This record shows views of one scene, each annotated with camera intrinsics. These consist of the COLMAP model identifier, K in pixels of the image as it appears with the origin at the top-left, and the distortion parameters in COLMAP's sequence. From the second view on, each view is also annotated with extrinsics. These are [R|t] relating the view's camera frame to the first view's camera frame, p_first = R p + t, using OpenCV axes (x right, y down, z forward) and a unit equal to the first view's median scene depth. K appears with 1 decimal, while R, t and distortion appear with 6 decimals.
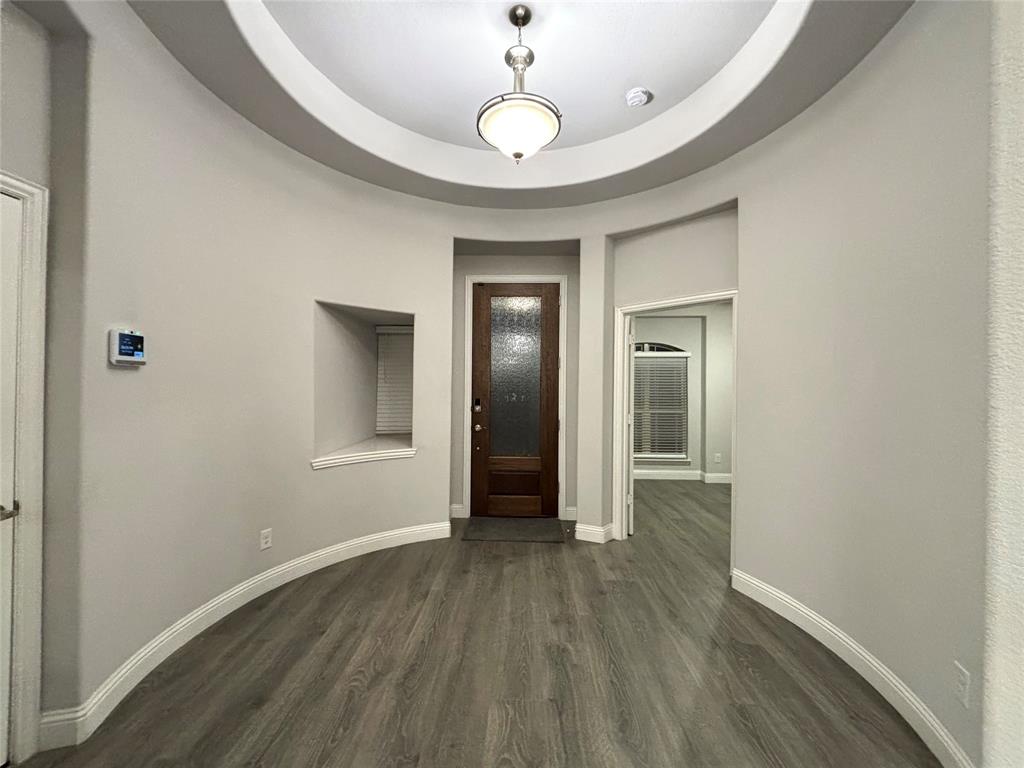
lens RADIAL K [[412.6, 0, 512.0], [0, 412.6, 384.0], [0, 0, 1]] dist [0.001778, 0.000152]
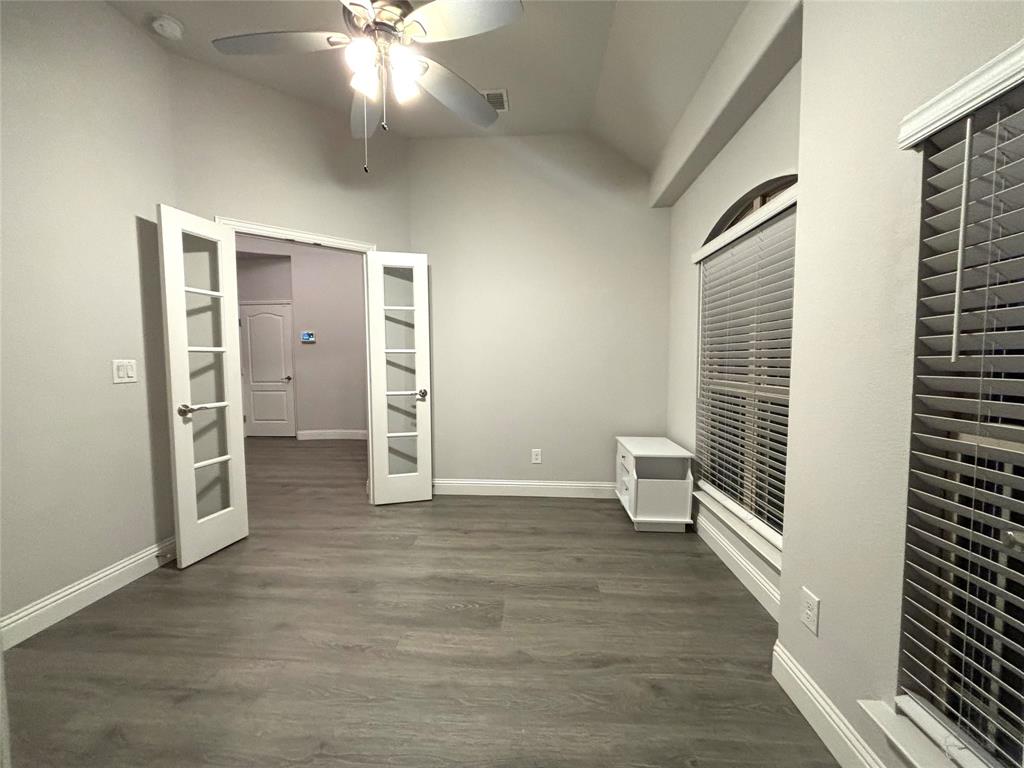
lens RADIAL K [[412.6, 0, 512.0], [0, 412.6, 384.0], [0, 0, 1]] dist [0.001778, 0.000152]
pose [[-0.041928, 0.050085, -0.997864, 0.714060], [0.011404, 0.998702, 0.049648, 0.043739], [0.999056, -0.009298, -0.042445, 0.833941]]
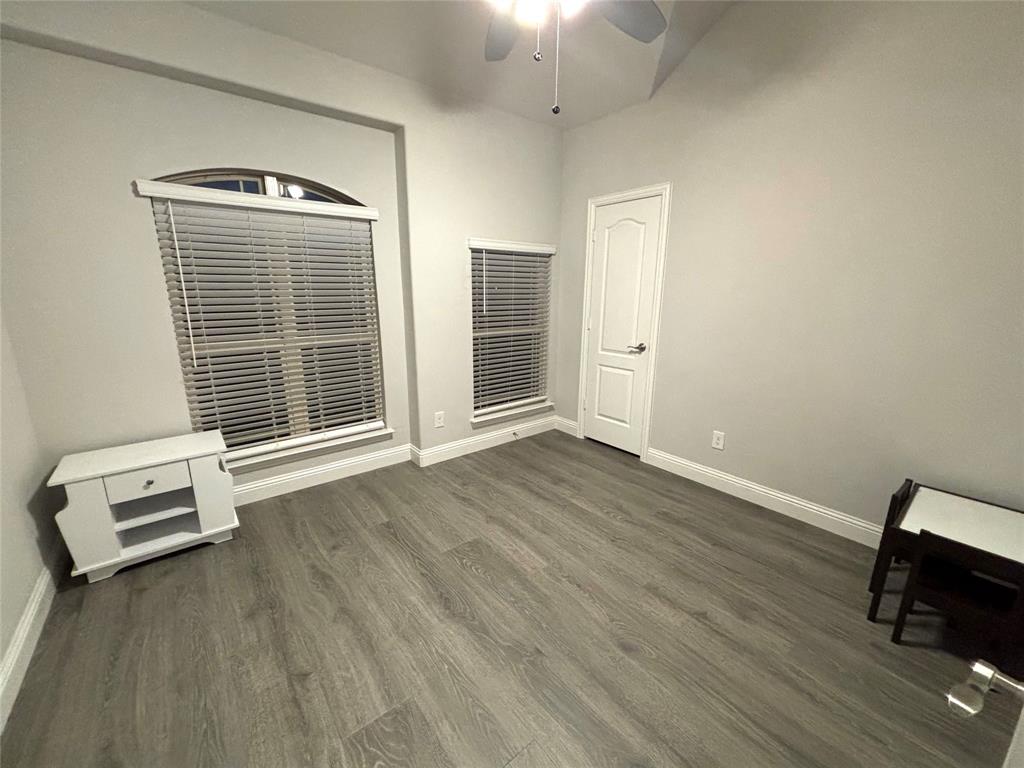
lens RADIAL K [[412.6, 0, 512.0], [0, 412.6, 384.0], [0, 0, 1]] dist [0.001778, 0.000152]
pose [[0.760699, -0.151090, 0.631275, 0.230285], [-0.001762, 0.972048, 0.234775, 0.006870], [-0.649102, -0.179706, 0.739170, 0.533117]]
